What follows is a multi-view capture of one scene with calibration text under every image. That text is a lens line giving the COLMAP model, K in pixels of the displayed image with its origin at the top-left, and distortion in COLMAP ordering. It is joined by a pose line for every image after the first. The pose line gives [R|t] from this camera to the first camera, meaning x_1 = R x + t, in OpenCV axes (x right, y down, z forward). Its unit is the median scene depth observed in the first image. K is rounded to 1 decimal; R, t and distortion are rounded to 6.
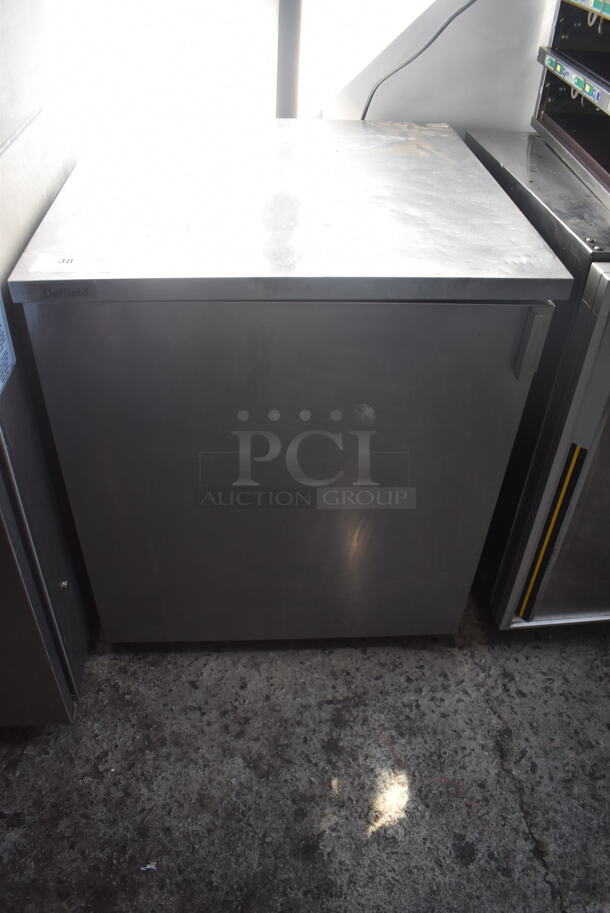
lens RADIAL K [[730.6, 0, 302.5], [0, 730.6, 458.2], [0, 0, 1]] dist [-0.081716, -0.005113]
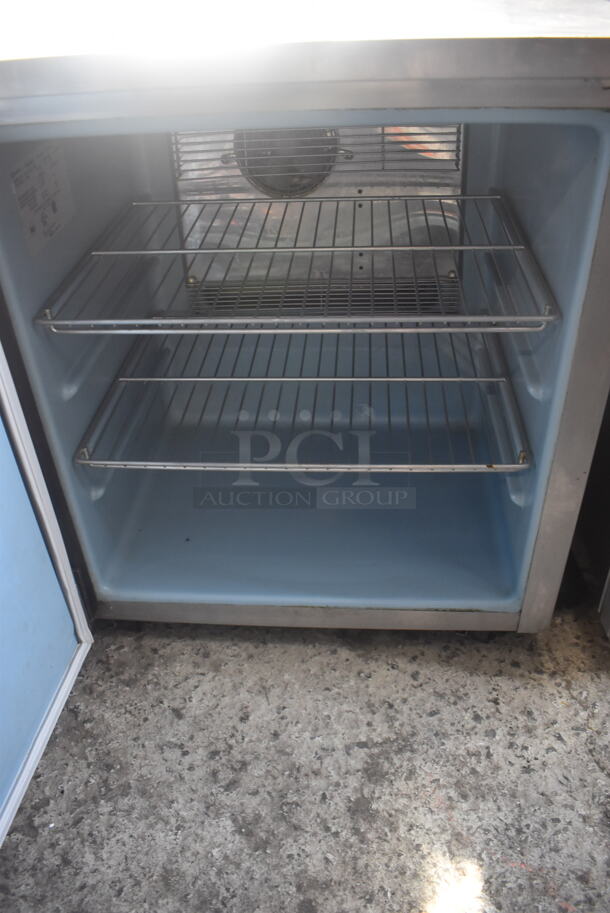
lens RADIAL K [[725.1, 0, 308.2], [0, 725.1, 455.7], [0, 0, 1]] dist [-0.080338, 0.003928]
pose [[0.992122, -0.007651, -0.125046, 0.077619], [-0.001543, 0.997311, -0.073265, 0.109049], [0.125270, 0.072881, 0.989442, 0.286677]]
